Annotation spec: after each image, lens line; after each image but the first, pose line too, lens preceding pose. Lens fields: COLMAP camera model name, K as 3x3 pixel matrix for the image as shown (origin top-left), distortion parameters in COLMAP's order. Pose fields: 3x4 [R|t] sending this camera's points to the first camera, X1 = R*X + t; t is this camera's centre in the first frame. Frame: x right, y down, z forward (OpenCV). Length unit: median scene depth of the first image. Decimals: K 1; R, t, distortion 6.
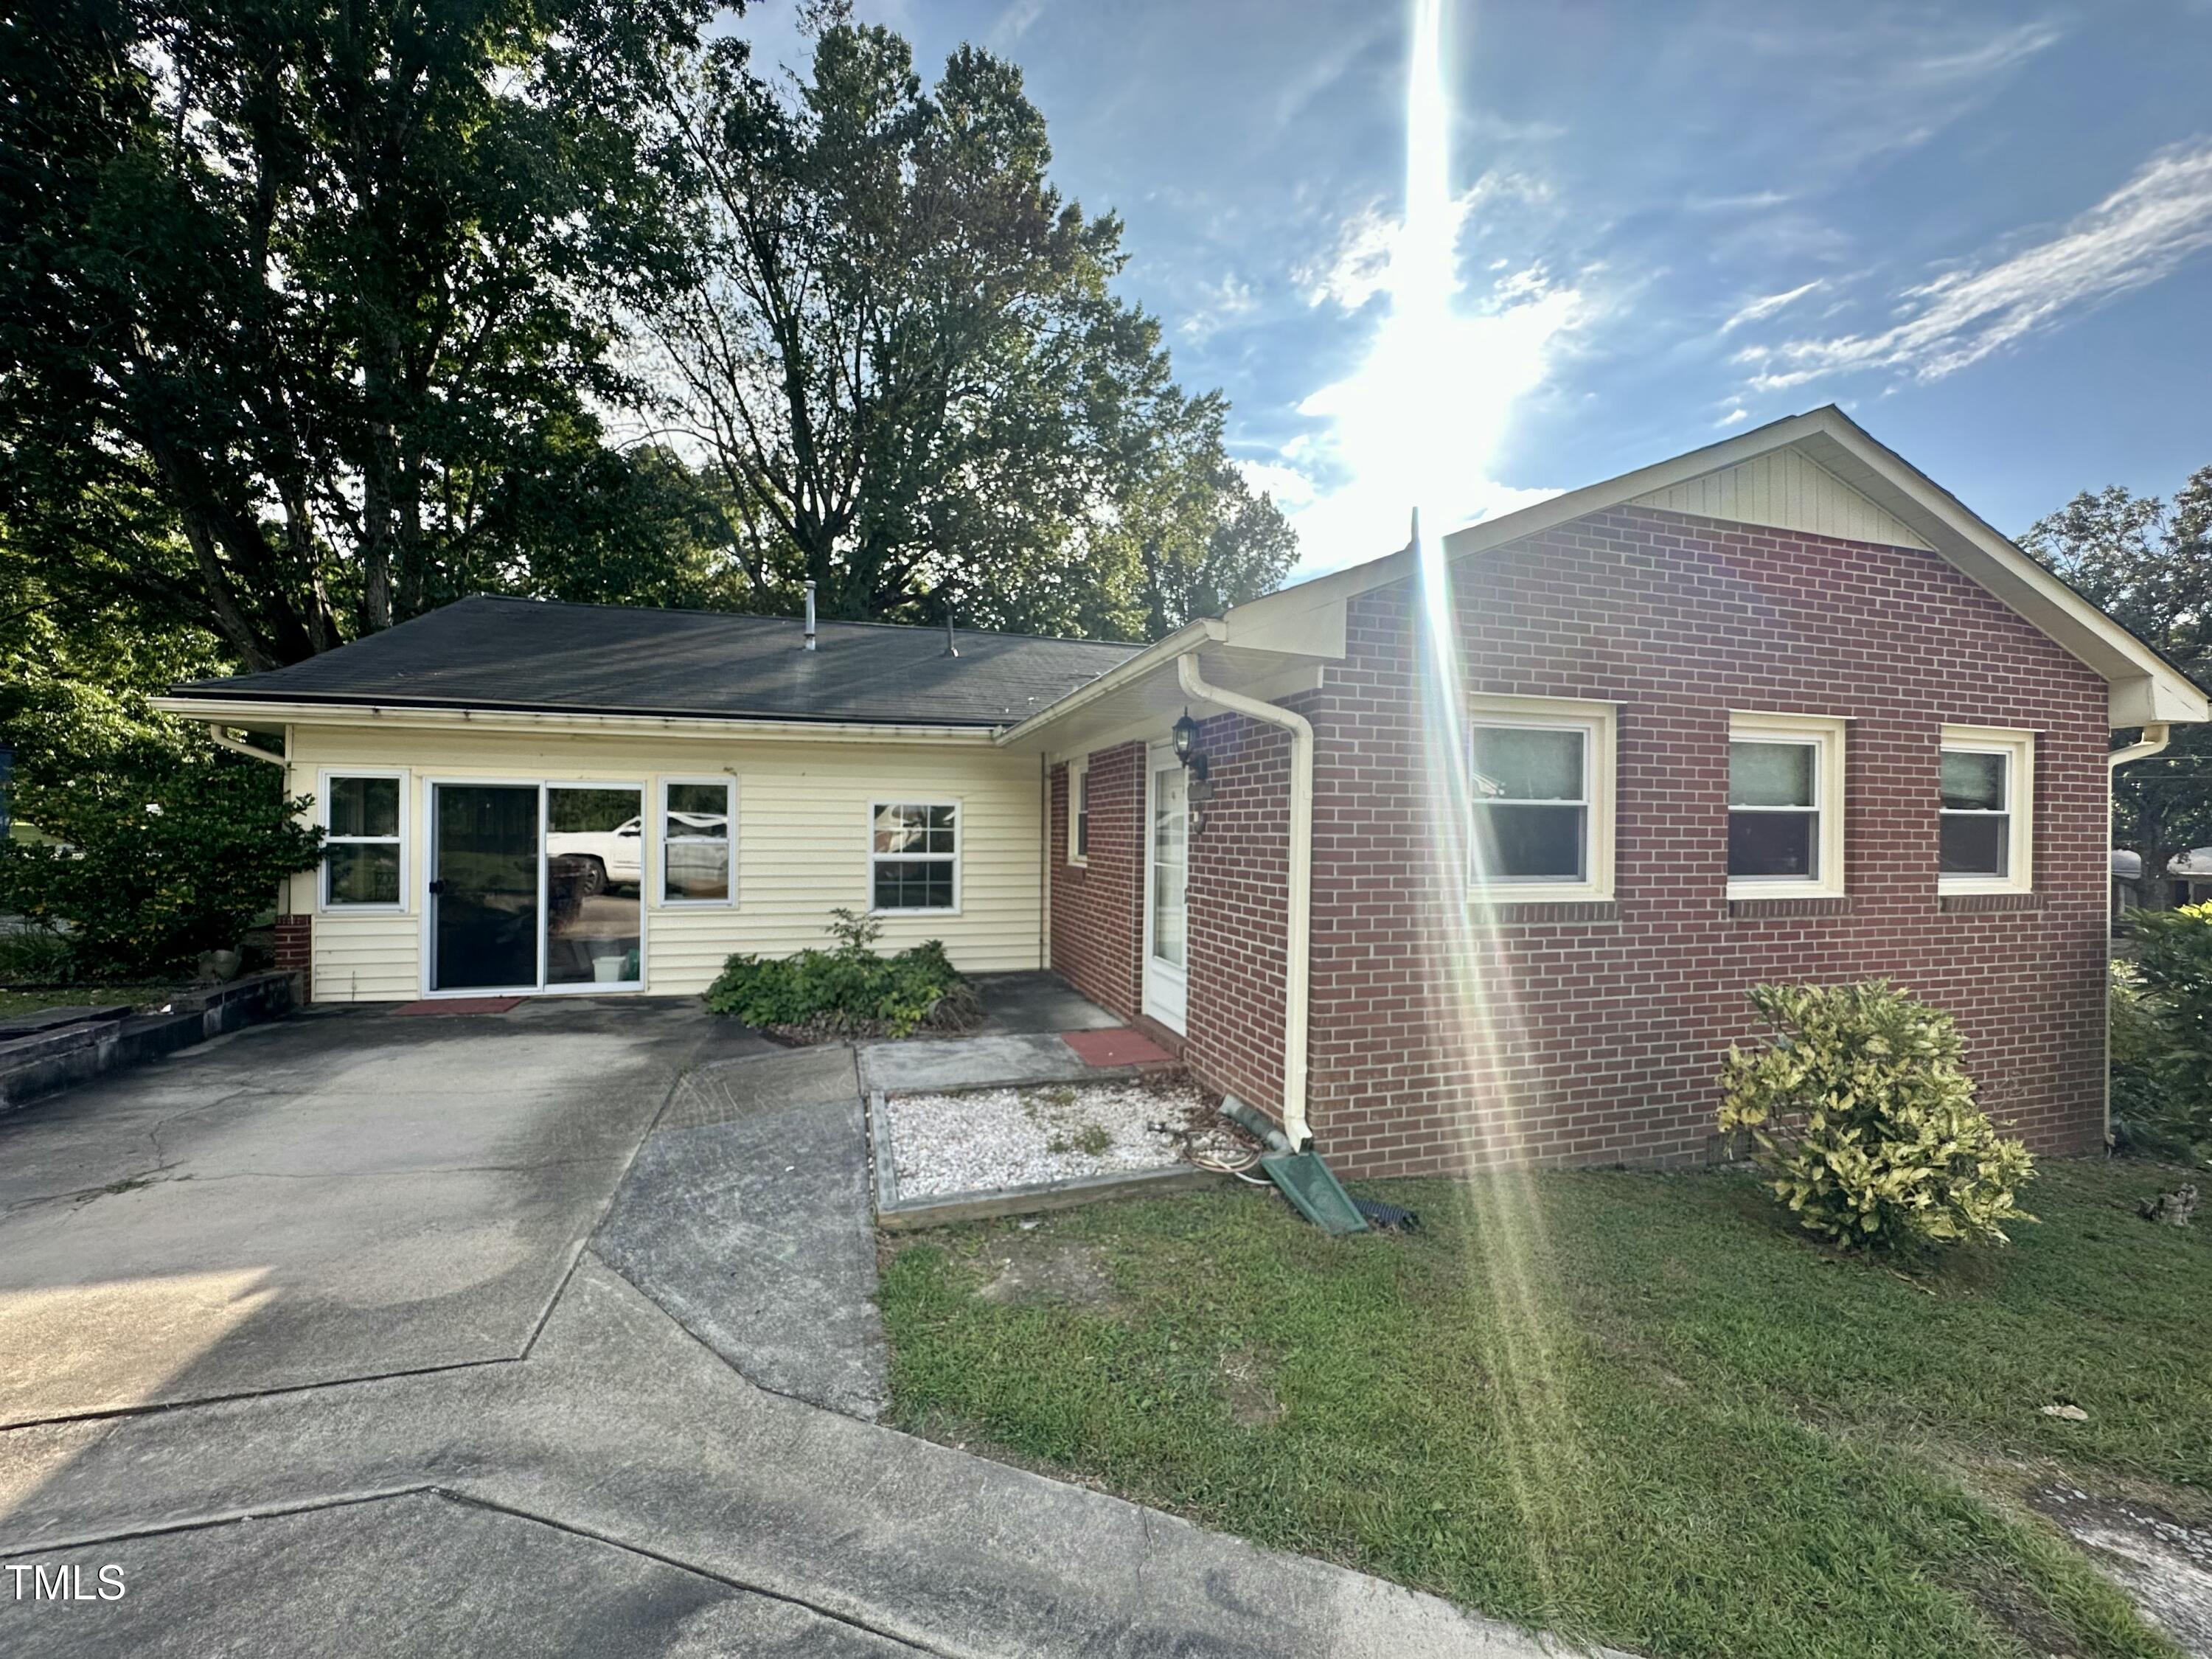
lens RADIAL K [[881.4, 0, 1106.8], [0, 881.4, 822.7], [0, 0, 1]] dist [0.001996, 0.001354]
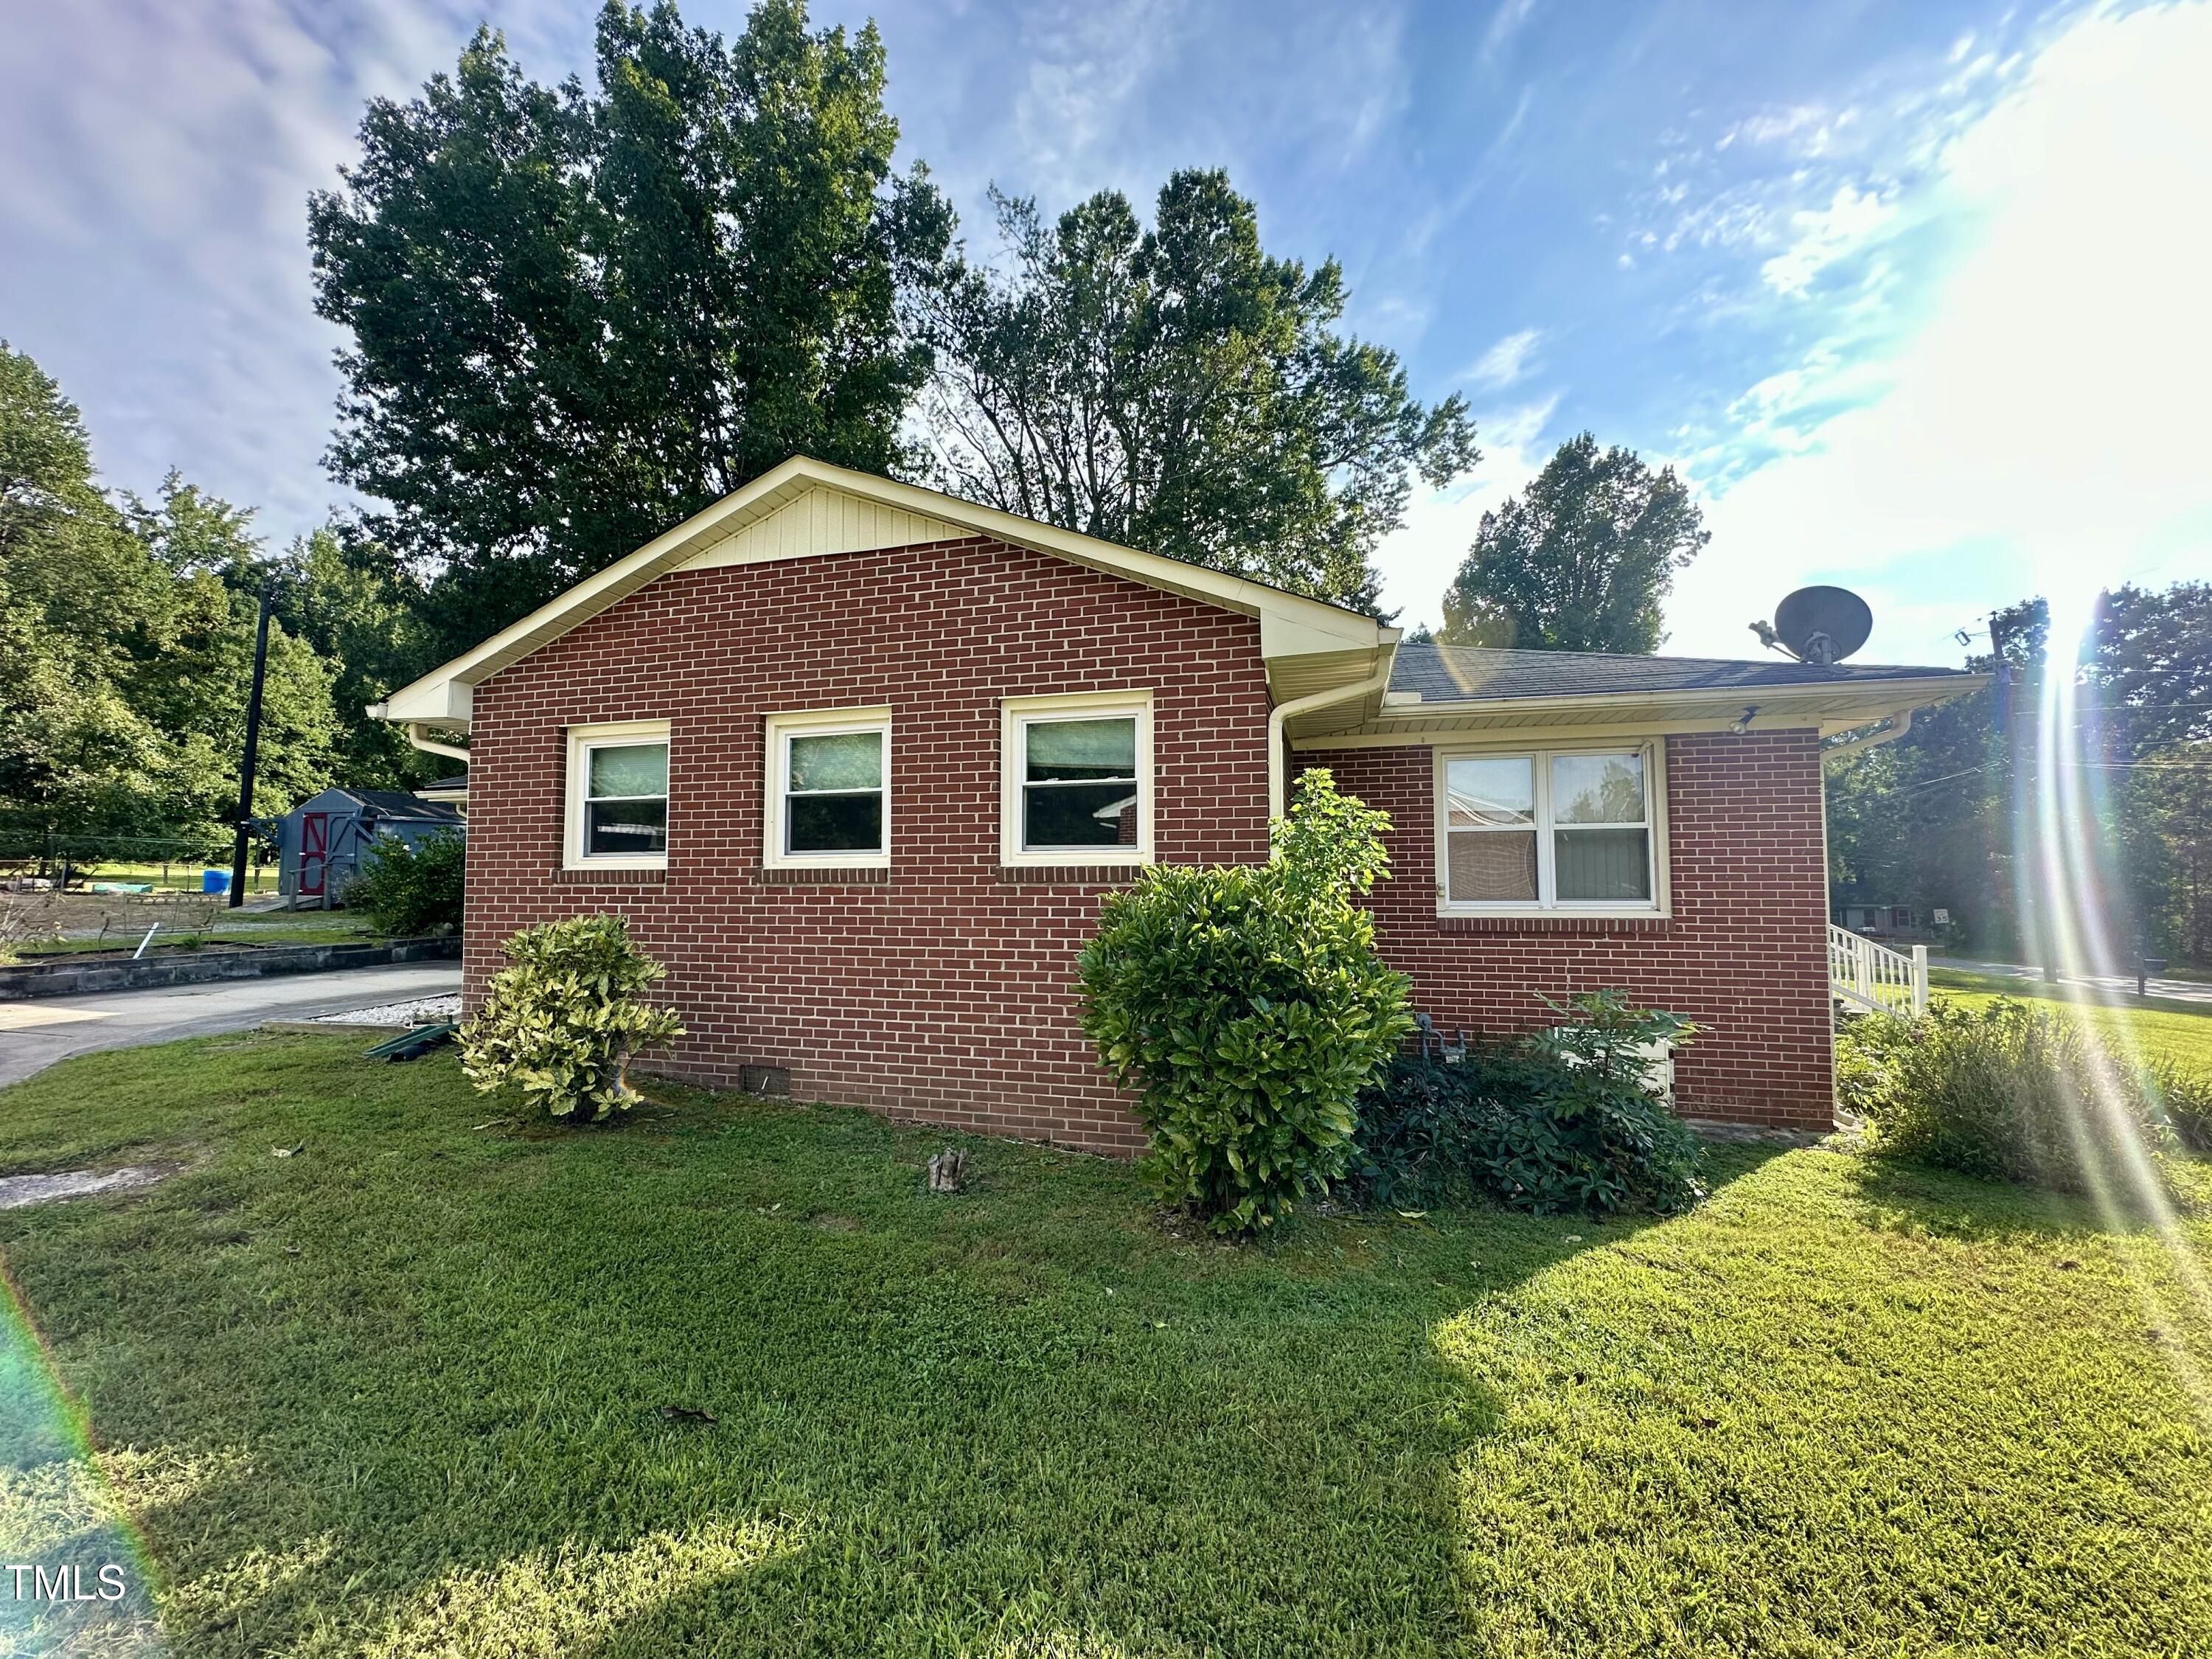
lens RADIAL K [[881.4, 0, 1096.2], [0, 881.4, 822.8], [0, 0, 1]] dist [0.001996, 0.001354]
pose [[0.835392, -0.050982, -0.547286, 0.314028], [0.014420, 0.997379, -0.070899, 0.020975], [0.549466, 0.051337, 0.833937, 0.043809]]
